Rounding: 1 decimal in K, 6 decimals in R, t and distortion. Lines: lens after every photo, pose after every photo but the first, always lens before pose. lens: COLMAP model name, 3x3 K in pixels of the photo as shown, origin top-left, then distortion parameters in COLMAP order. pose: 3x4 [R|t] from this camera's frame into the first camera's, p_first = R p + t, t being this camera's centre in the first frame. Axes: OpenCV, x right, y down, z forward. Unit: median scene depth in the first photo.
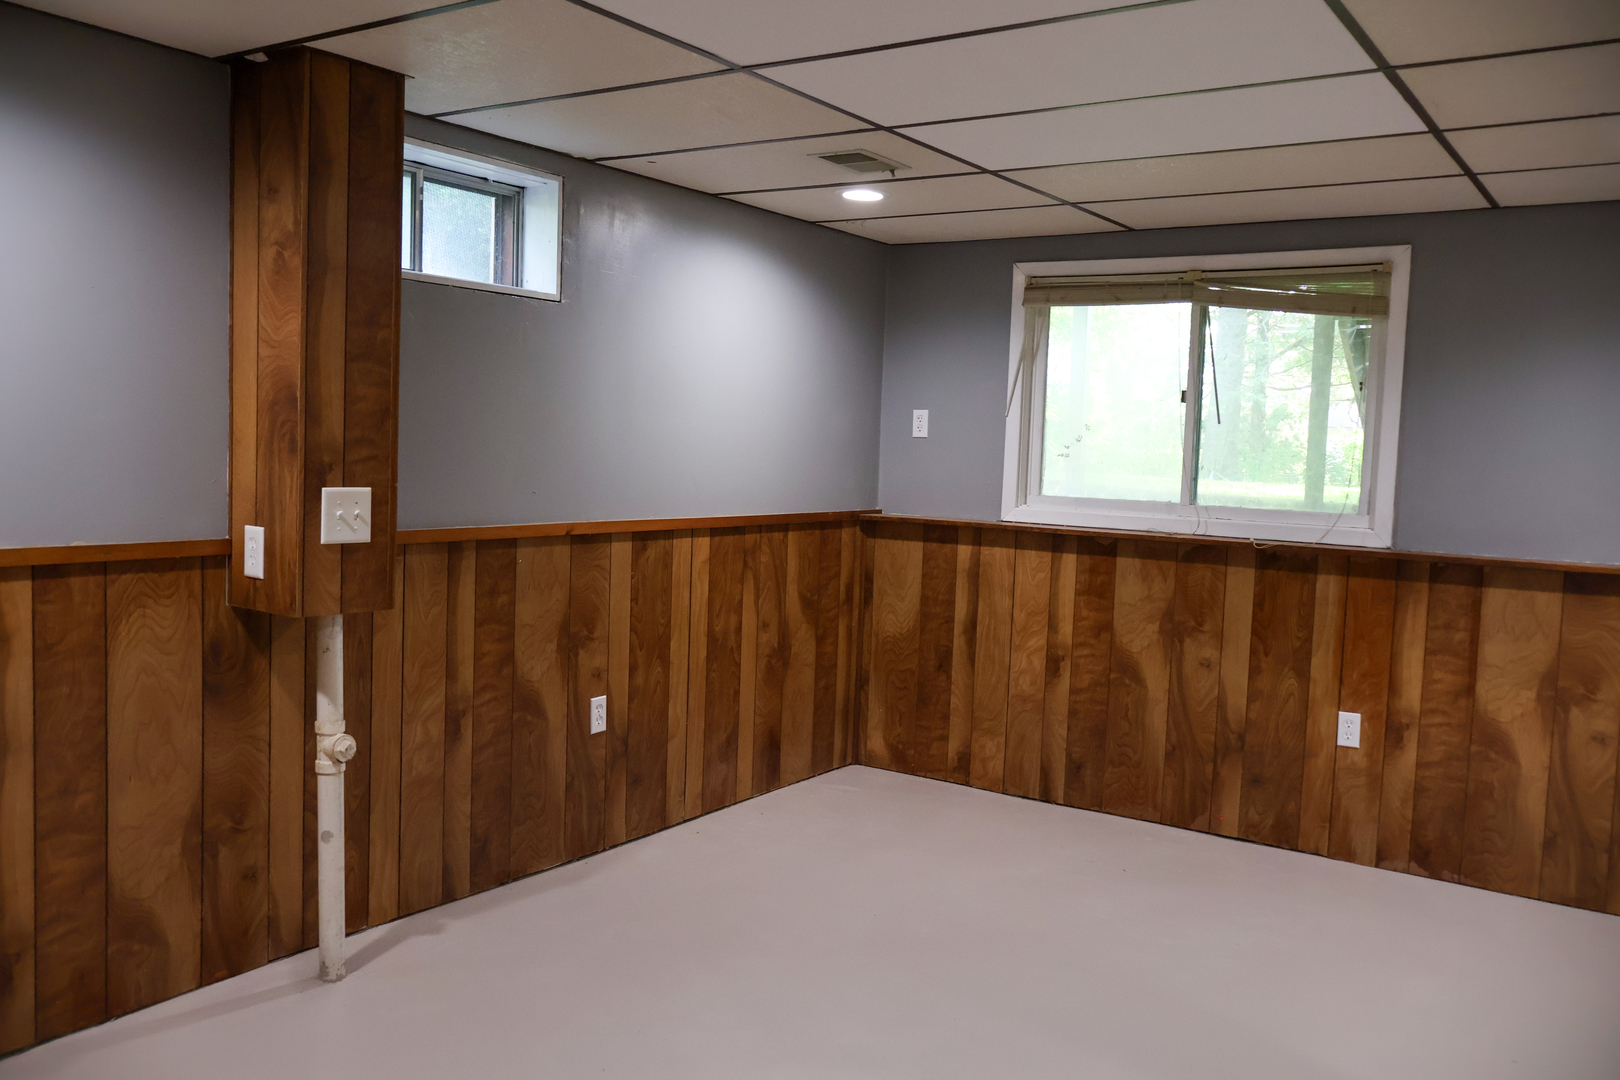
lens RADIAL K [[1336.4, 0, 810.0], [0, 1336.4, 540.0], [0, 0, 1]] dist [-0.009091, 0.001654]
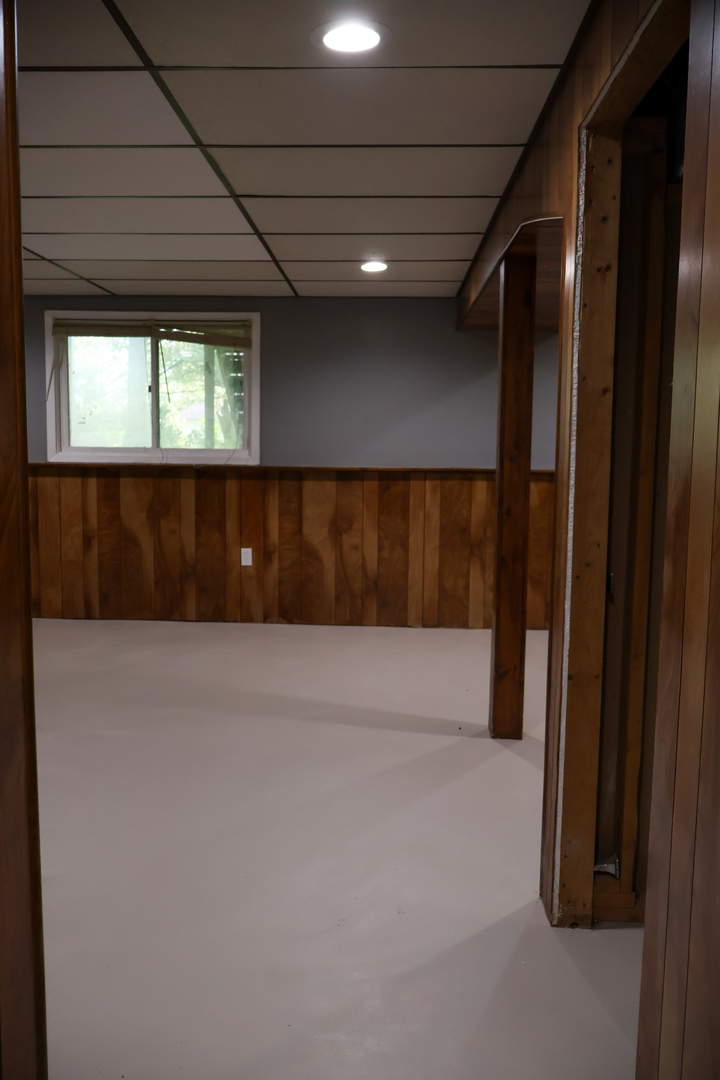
lens RADIAL K [[890.9, 0, 360.0], [0, 890.9, 540.0], [0, 0, 1]] dist [-0.009091, 0.001654]
pose [[0.848718, -0.080998, 0.522606, -0.138052], [0.056071, 0.996413, 0.063373, 0.040210], [-0.525865, -0.024483, 0.850216, -0.208173]]
